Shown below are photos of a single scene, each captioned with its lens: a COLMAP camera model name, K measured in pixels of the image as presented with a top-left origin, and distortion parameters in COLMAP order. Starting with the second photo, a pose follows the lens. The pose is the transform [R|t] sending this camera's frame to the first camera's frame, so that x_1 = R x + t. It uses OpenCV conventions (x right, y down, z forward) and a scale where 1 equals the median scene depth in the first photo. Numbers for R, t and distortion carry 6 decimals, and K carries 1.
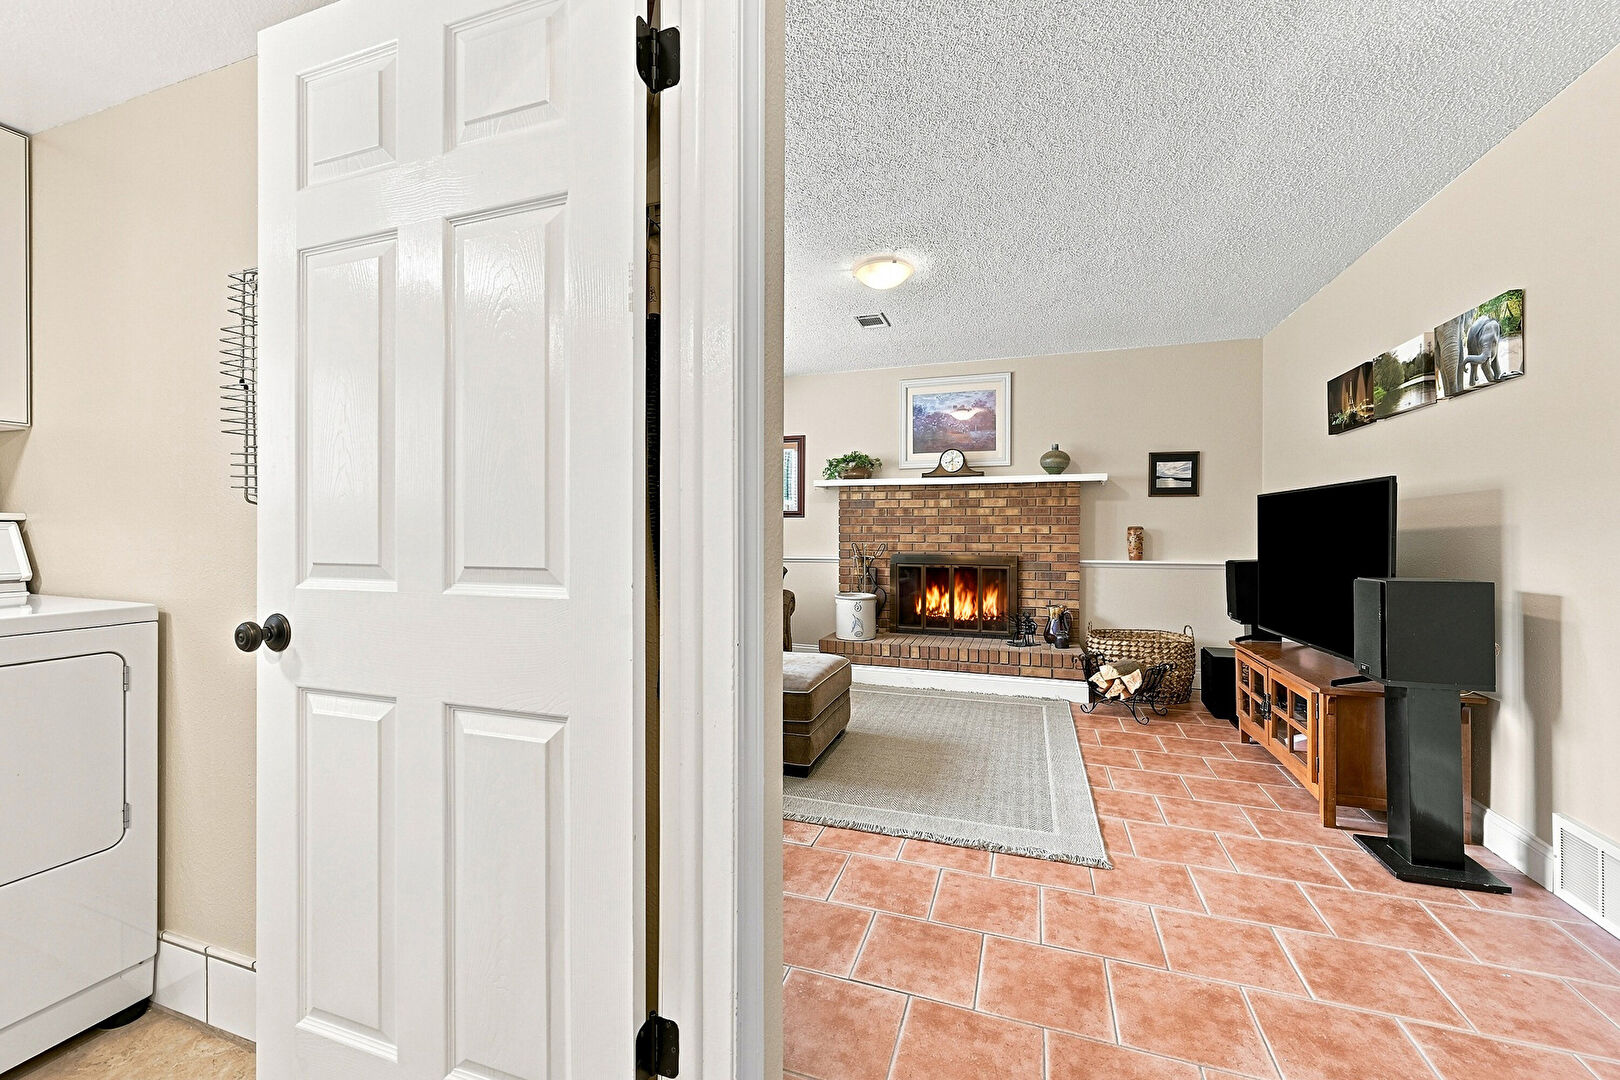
lens RADIAL K [[648.0, 0, 811.1], [0, 648.0, 530.7], [0, 0, 1]] dist [-0.001047, 0.000246]
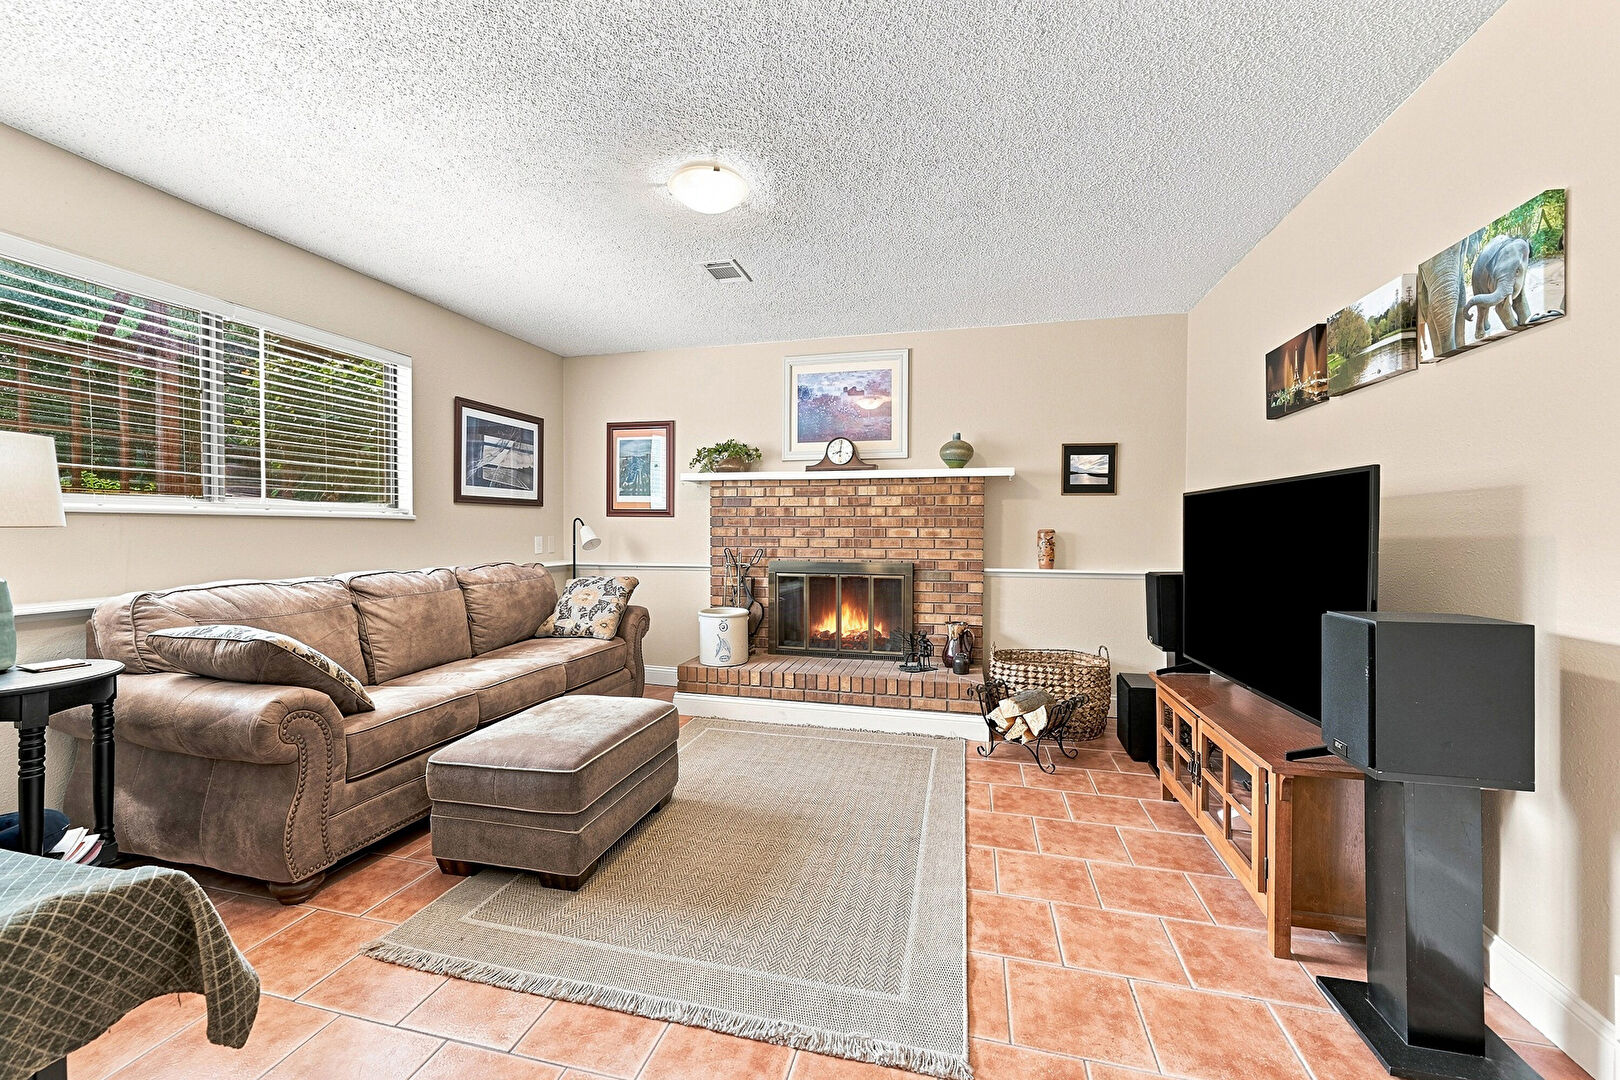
lens RADIAL K [[648.0, 0, 806.7], [0, 648.0, 533.4], [0, 0, 1]] dist [-0.001047, 0.000246]
pose [[0.996179, 0.001150, 0.087325, 0.170835], [-0.001810, 0.999970, 0.007481, -0.011291], [-0.087314, -0.007611, 0.996152, 0.267858]]
